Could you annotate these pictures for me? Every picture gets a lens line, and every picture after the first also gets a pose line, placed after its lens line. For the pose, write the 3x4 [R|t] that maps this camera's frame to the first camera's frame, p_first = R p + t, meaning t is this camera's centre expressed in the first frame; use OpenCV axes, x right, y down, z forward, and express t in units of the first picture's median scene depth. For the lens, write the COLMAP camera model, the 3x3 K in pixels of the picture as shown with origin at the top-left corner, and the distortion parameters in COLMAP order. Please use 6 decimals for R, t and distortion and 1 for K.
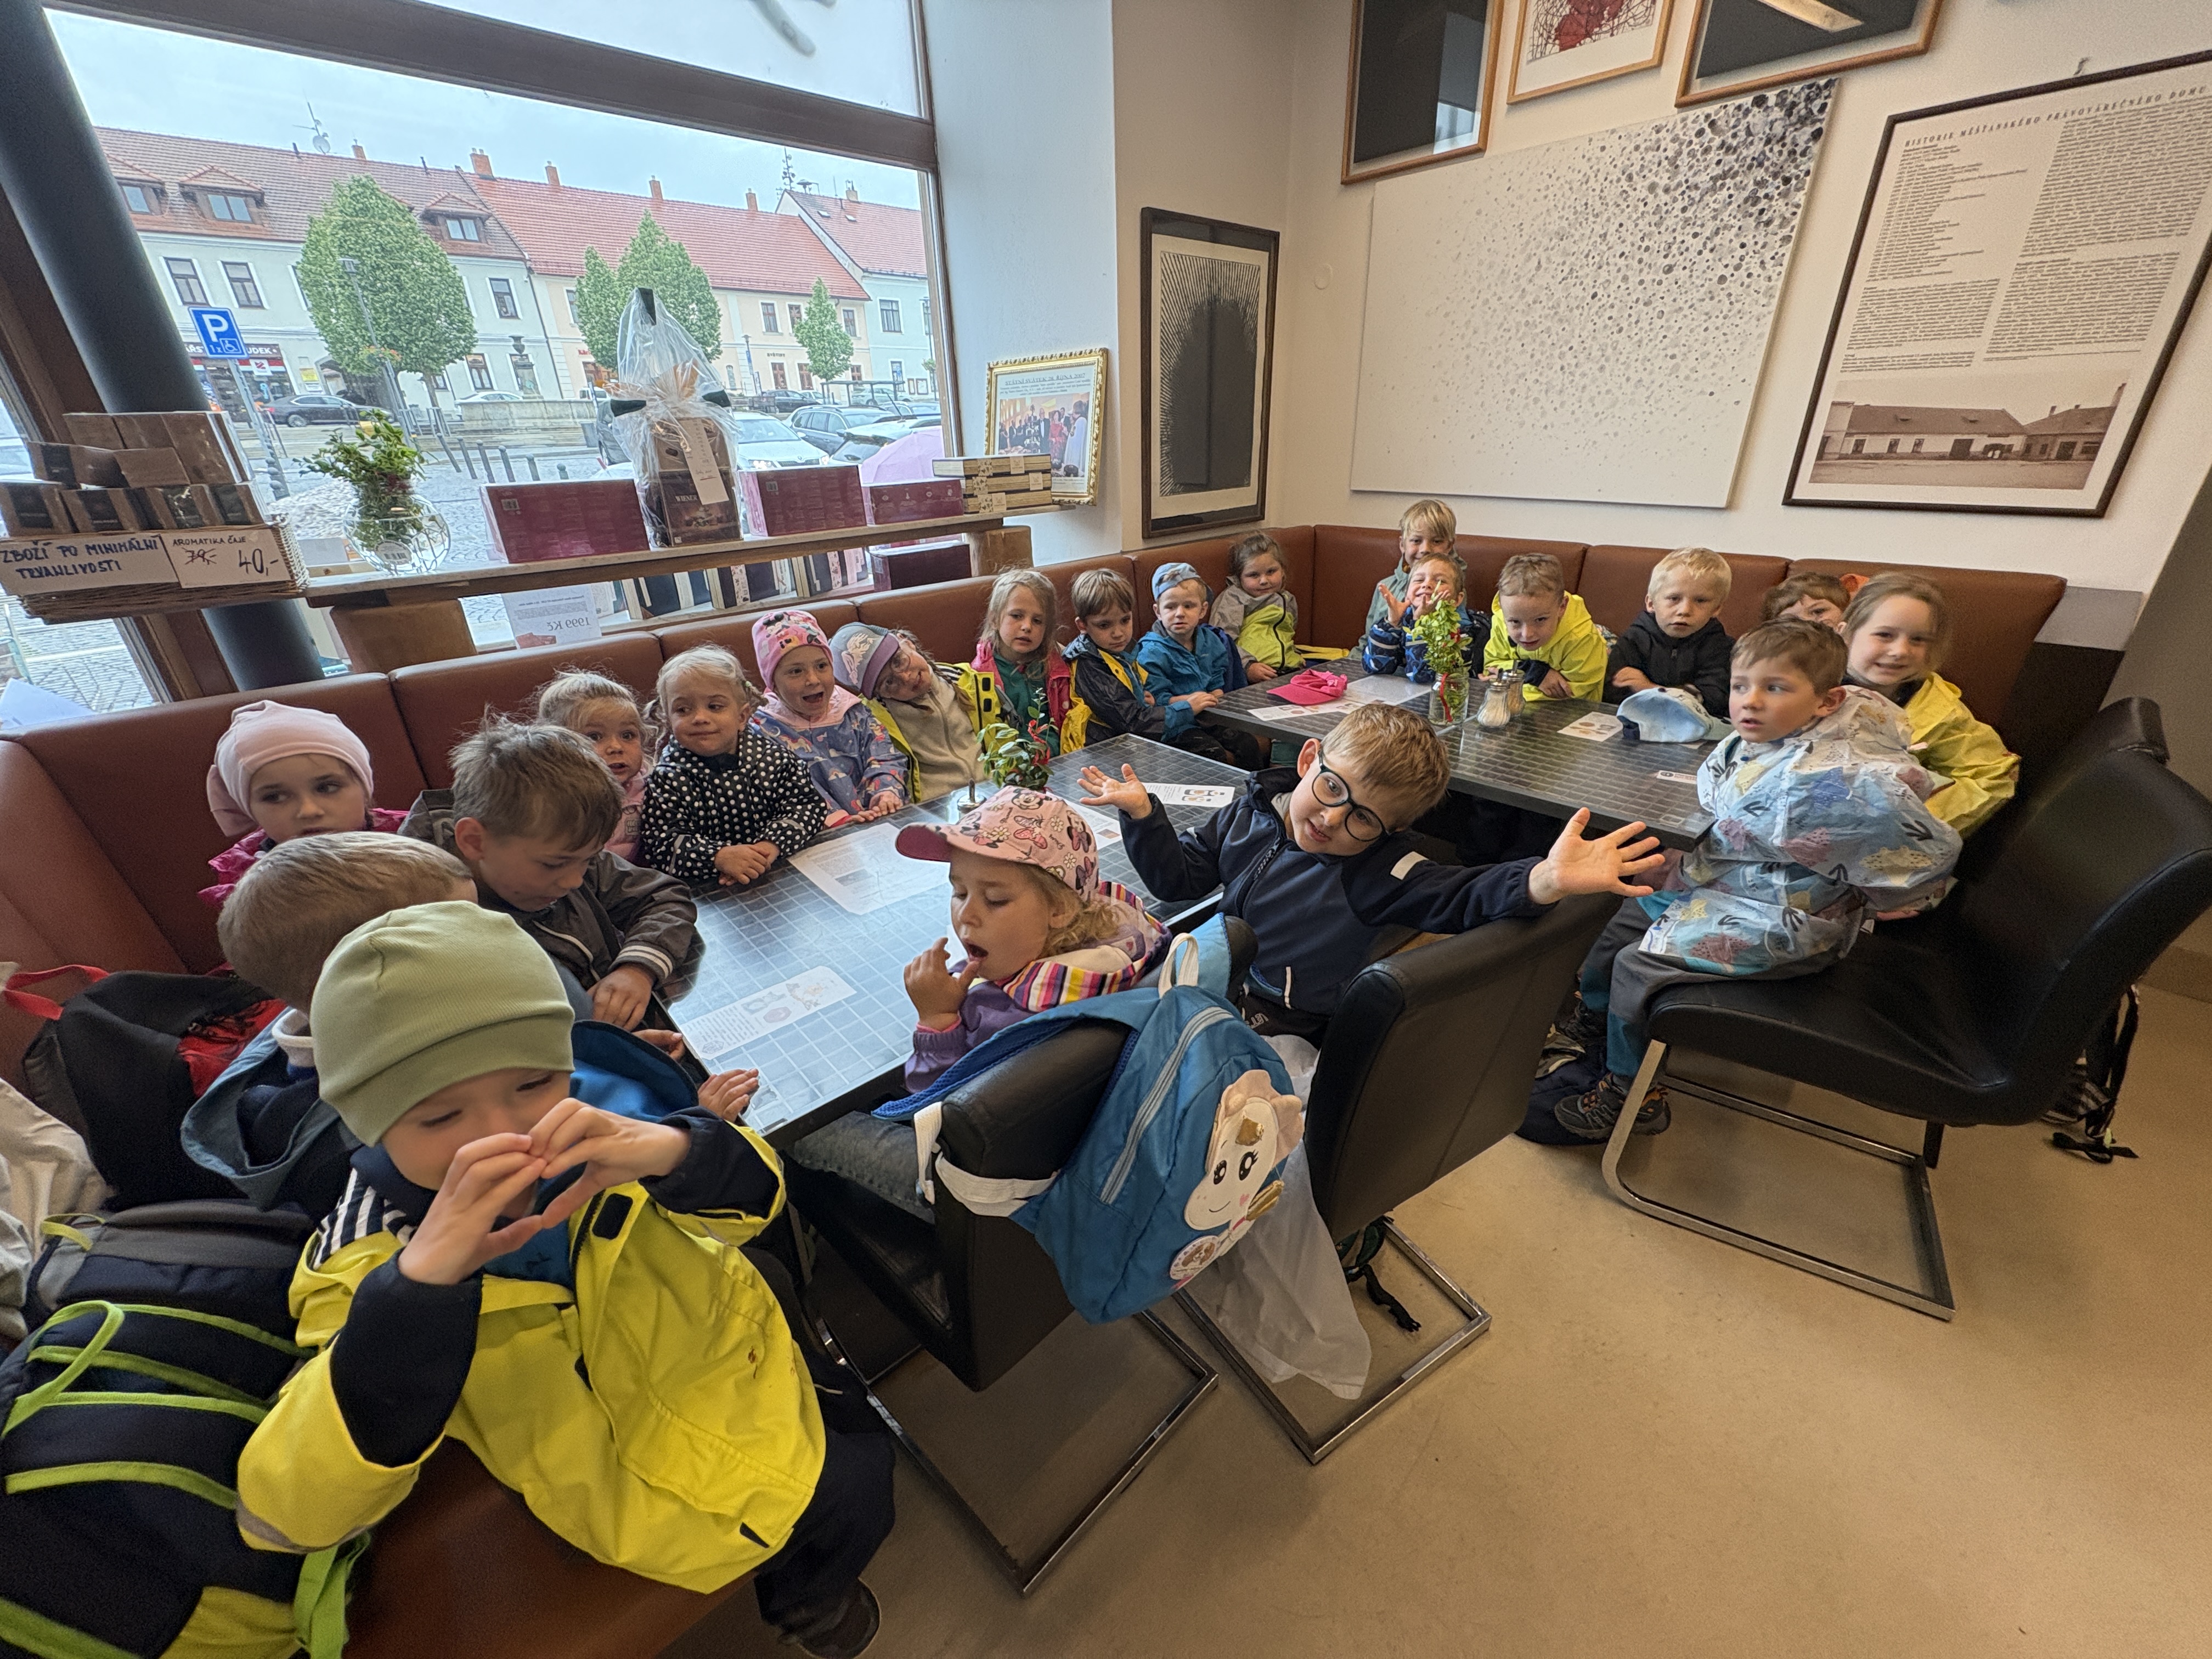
lens RADIAL K [[873.8, 0, 1105.7], [0, 873.8, 827.6], [0, 0, 1]] dist [-0.001148, -0.000163]
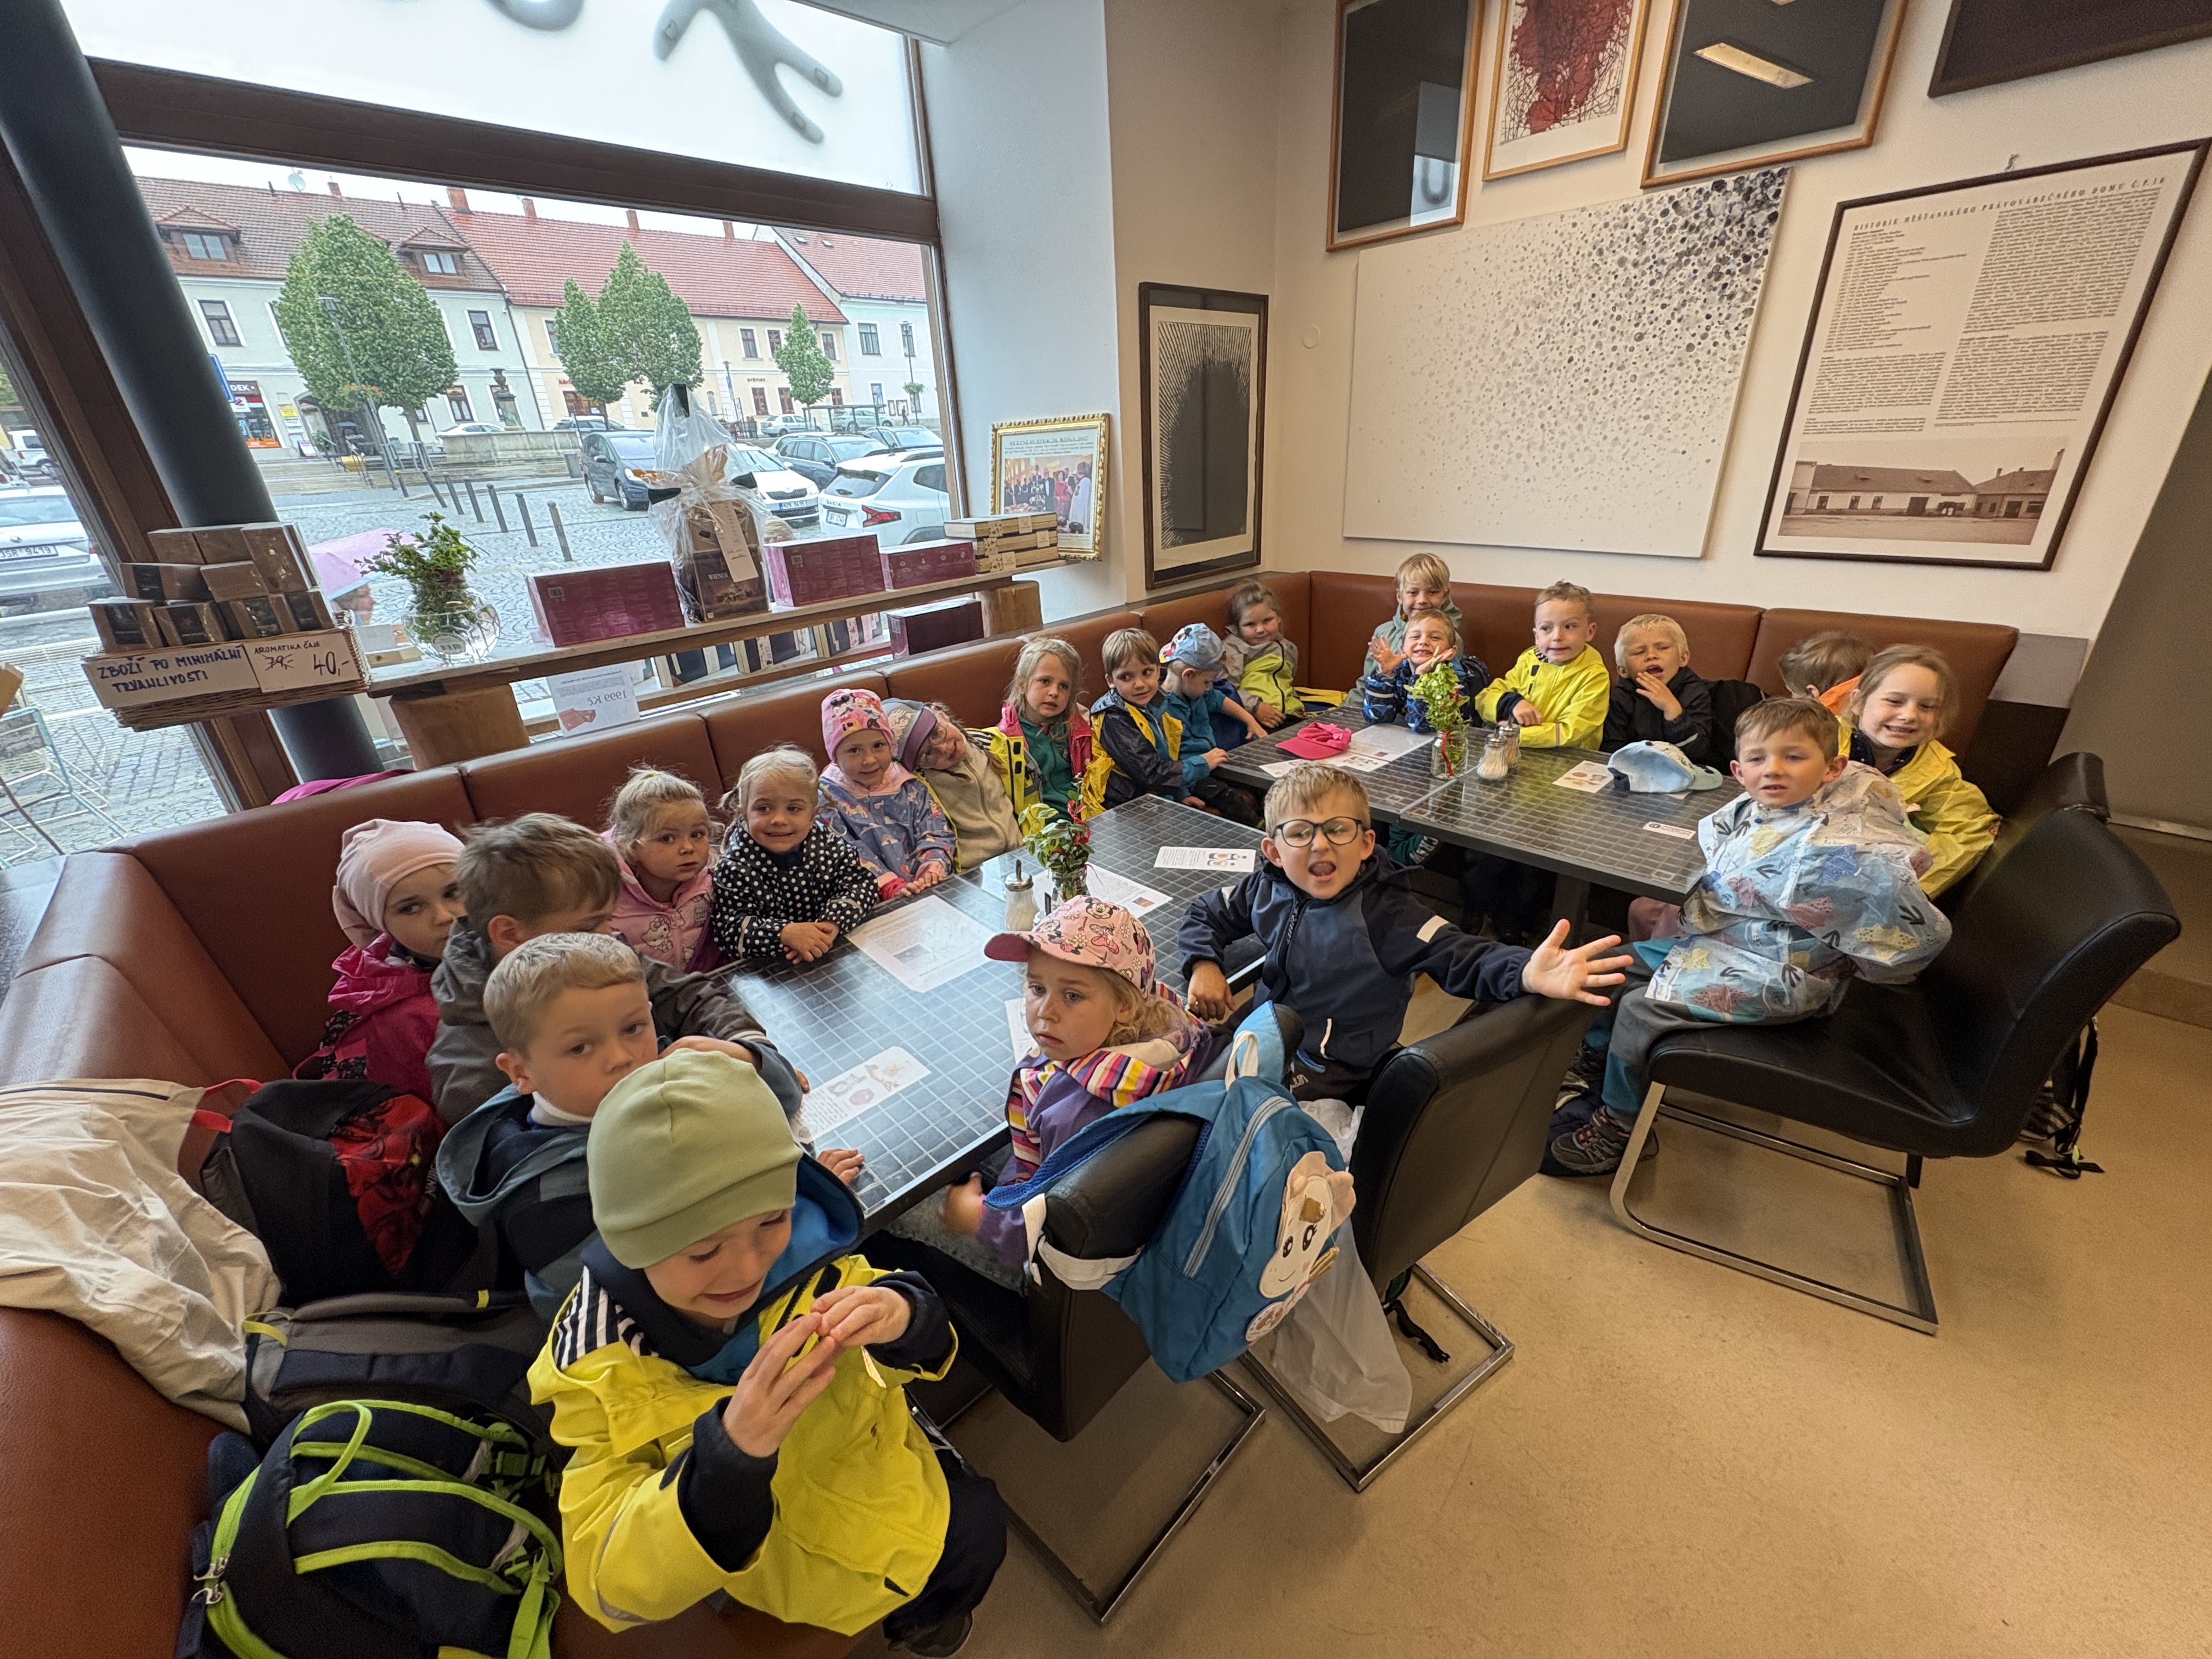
lens RADIAL K [[873.8, 0, 1105.5], [0, 873.8, 827.6], [0, 0, 1]] dist [-0.001148, -0.000163]
pose [[0.999565, -0.027224, 0.011331, -0.032419], [0.027378, 0.999531, -0.013685, -0.043993], [-0.010954, 0.013989, 0.999842, -0.045882]]
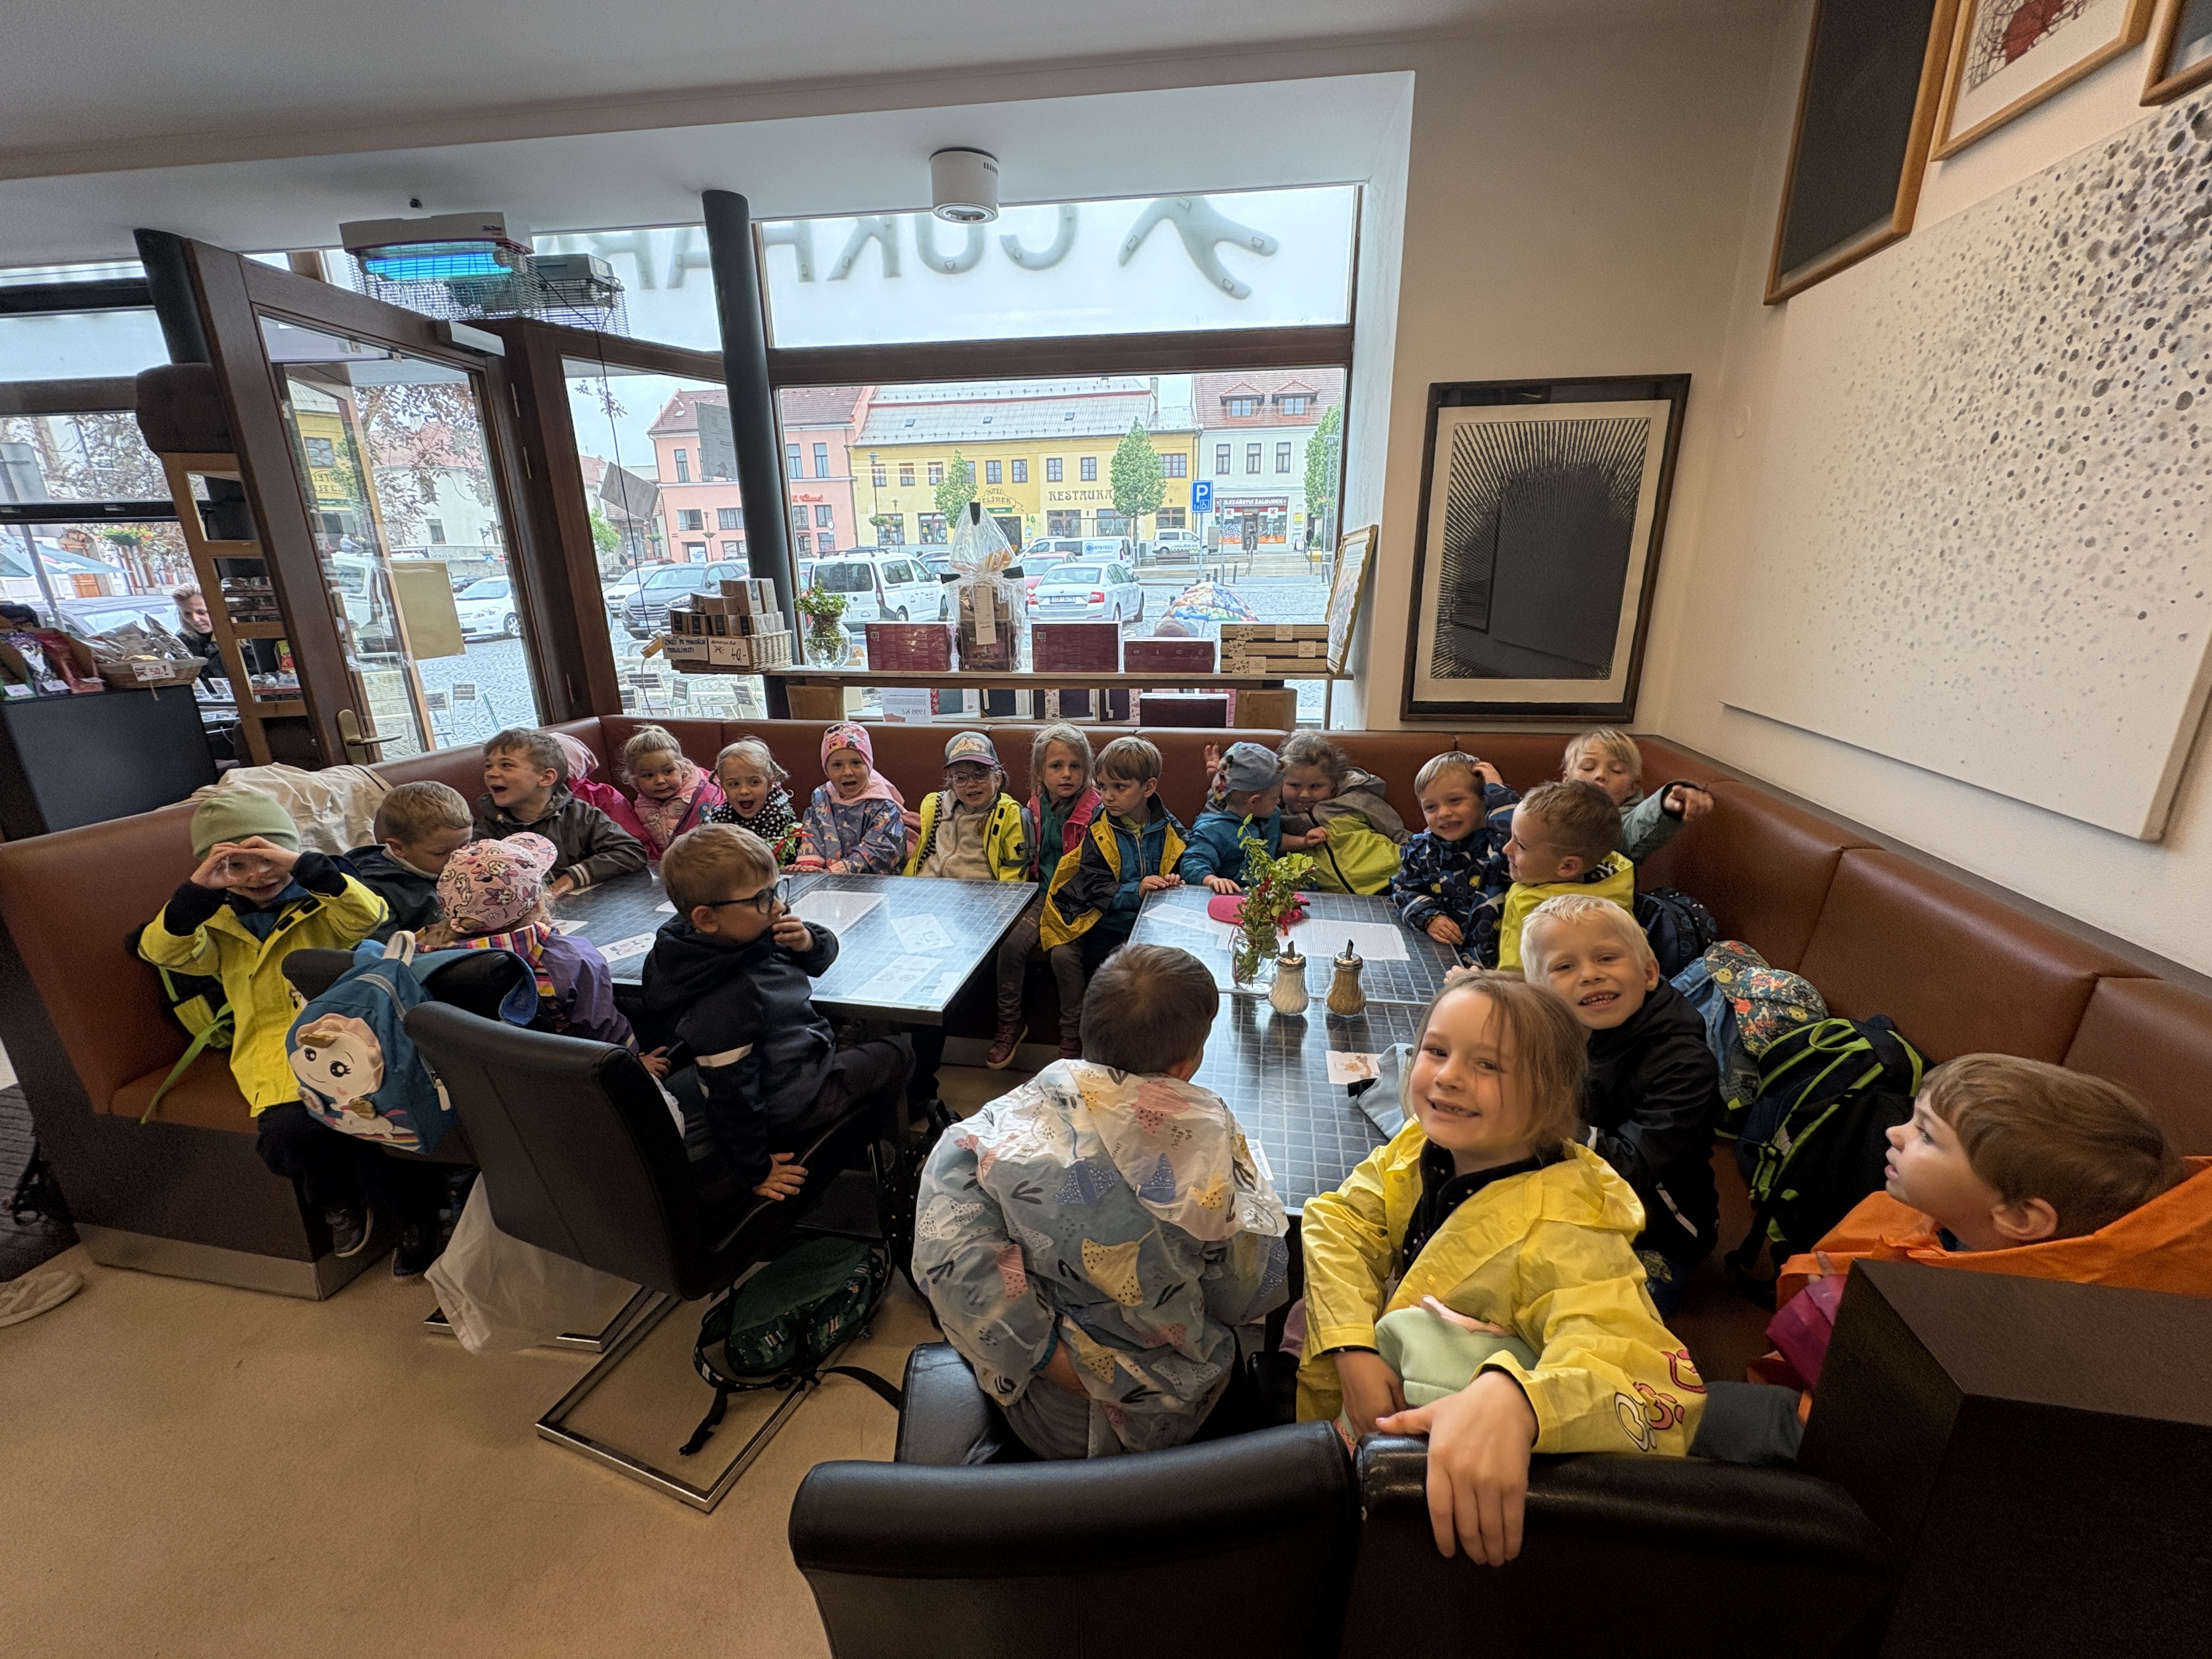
lens RADIAL K [[873.8, 0, 1108.1], [0, 873.8, 826.9], [0, 0, 1]] dist [-0.001148, -0.000163]
pose [[0.611626, 0.246830, -0.751657, 0.712601], [-0.341470, 0.939393, 0.030624, -0.192180], [0.713661, 0.237939, 0.658842, 0.273966]]
